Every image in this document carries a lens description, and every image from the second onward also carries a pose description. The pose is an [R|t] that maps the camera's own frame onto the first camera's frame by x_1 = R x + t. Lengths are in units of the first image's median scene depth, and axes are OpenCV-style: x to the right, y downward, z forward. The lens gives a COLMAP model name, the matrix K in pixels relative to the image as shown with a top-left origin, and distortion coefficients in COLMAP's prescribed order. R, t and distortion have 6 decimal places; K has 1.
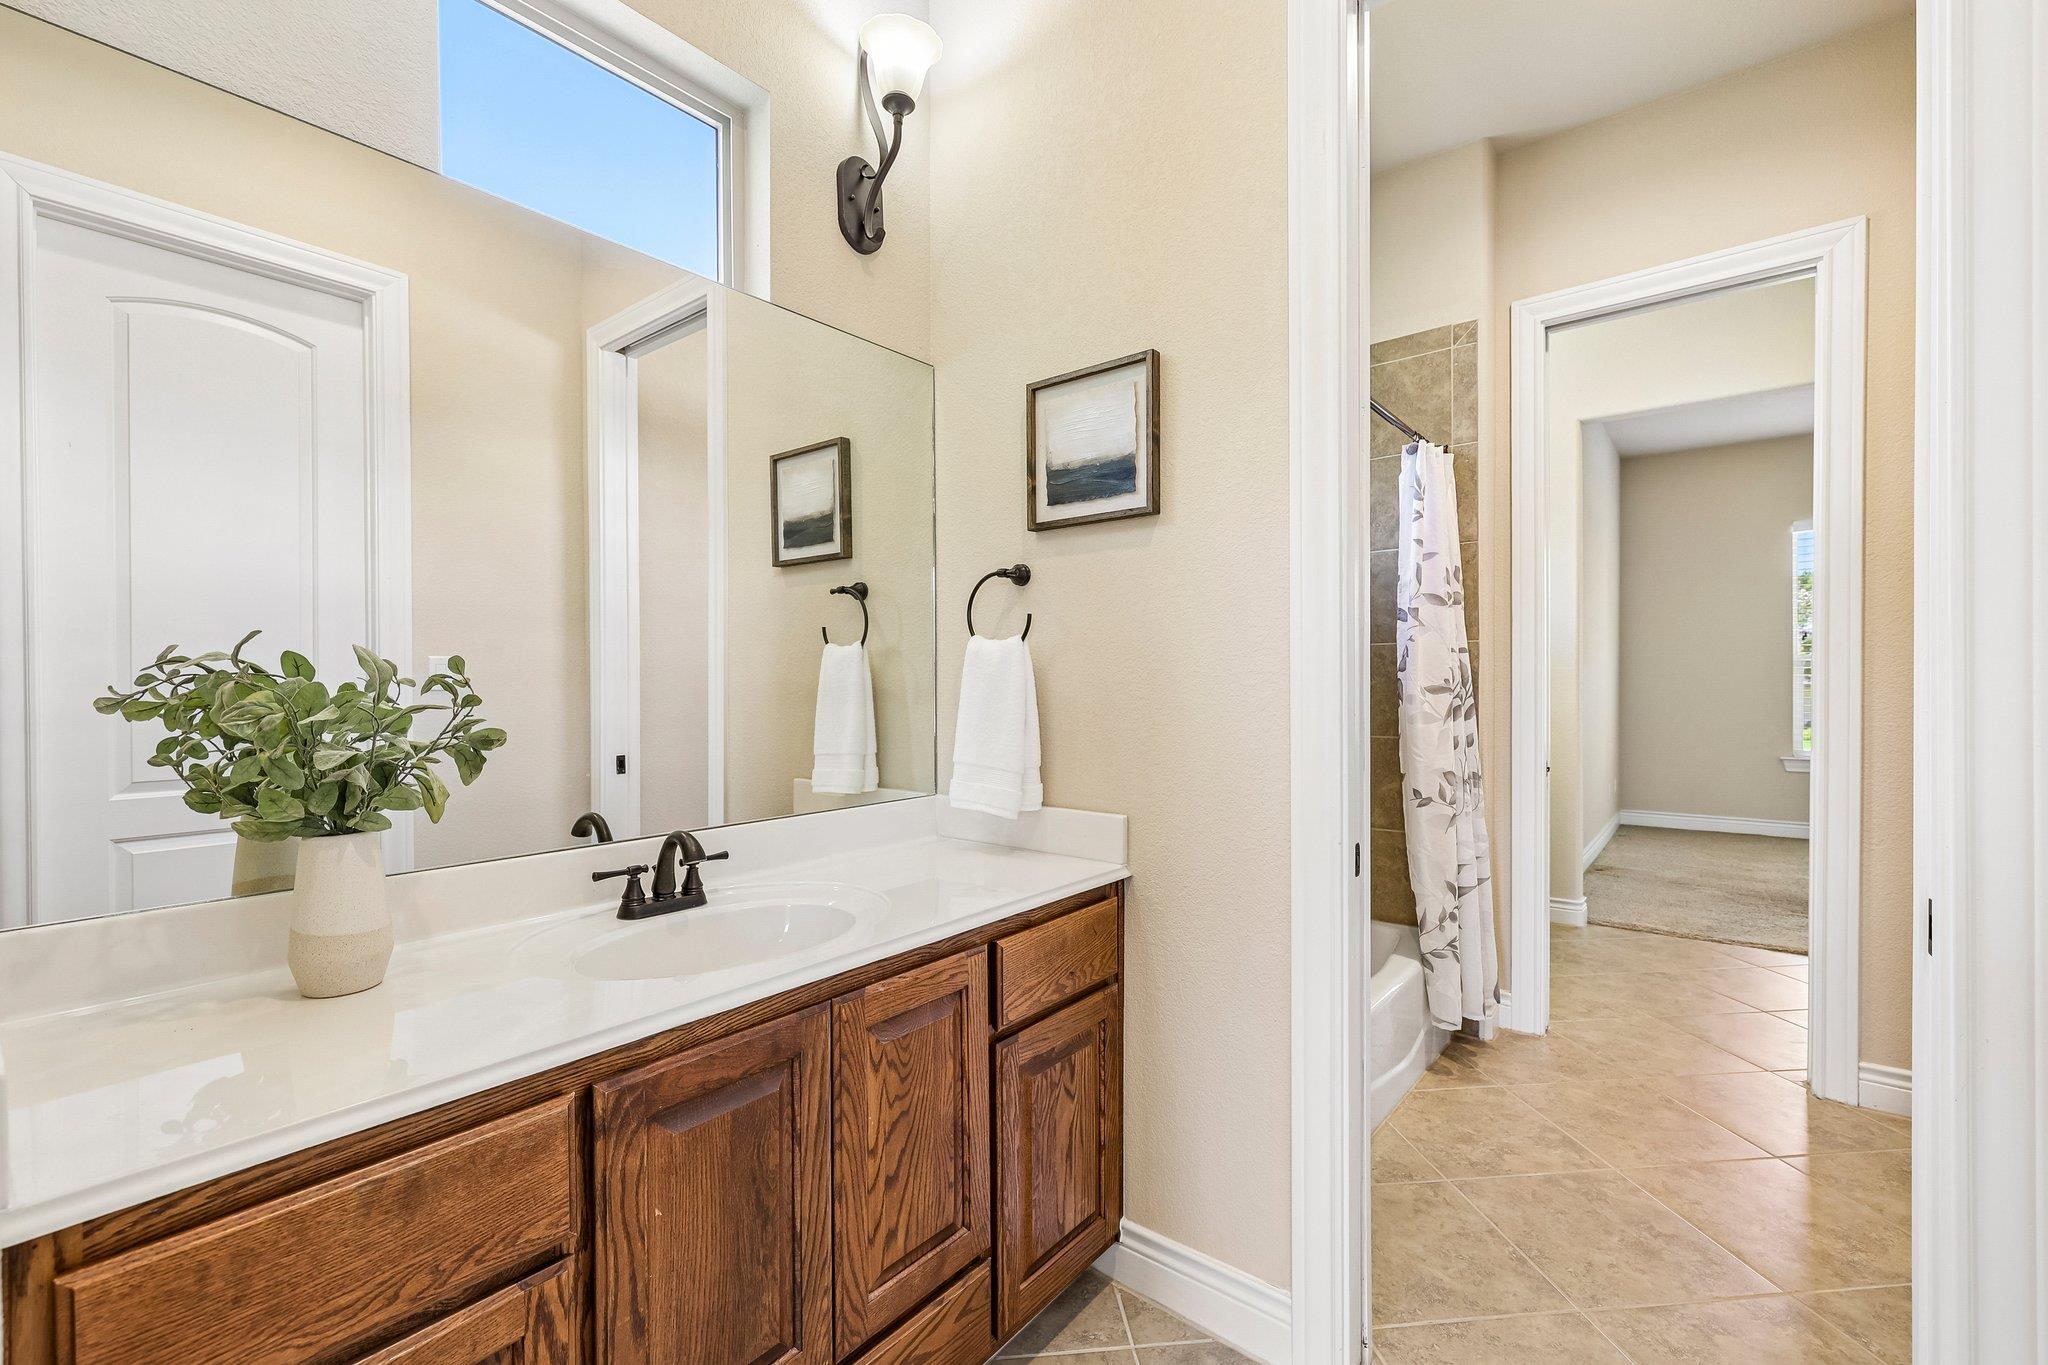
lens RADIAL K [[868.1, 0, 1030.1], [0, 868.1, 684.4], [0, 0, 1]] dist [-0.000633, 0.000115]
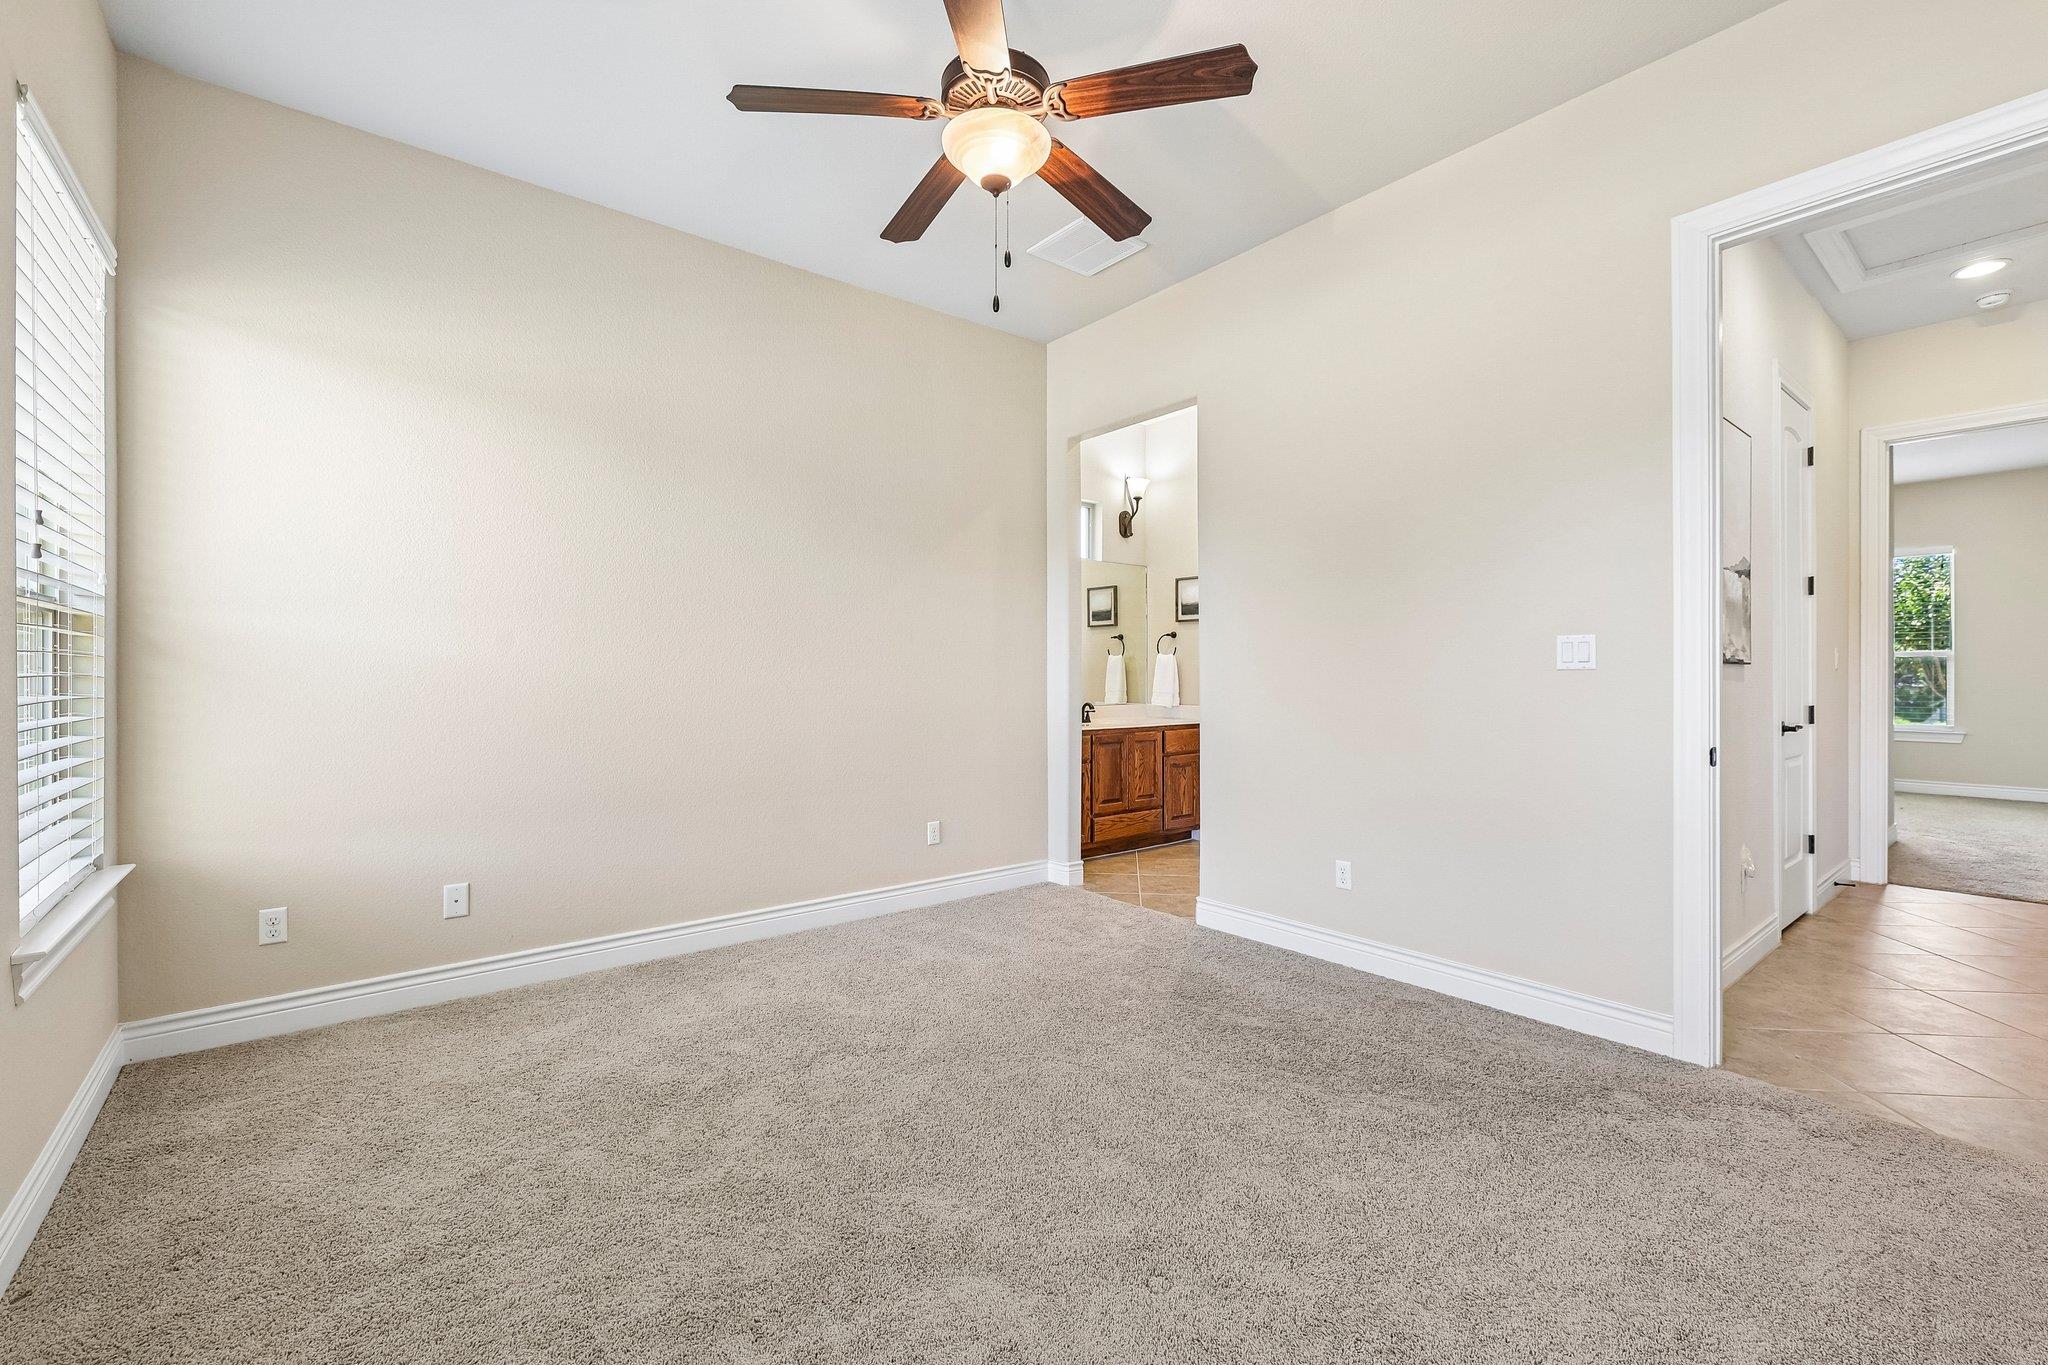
lens RADIAL K [[868.1, 0, 1029.7], [0, 868.1, 677.5], [0, 0, 1]] dist [-0.000633, 0.000115]
pose [[0.977069, 0.004552, -0.212876, 0.161454], [-0.004154, 0.999989, 0.002317, 0.031046], [0.212884, -0.001379, 0.977076, -2.389541]]
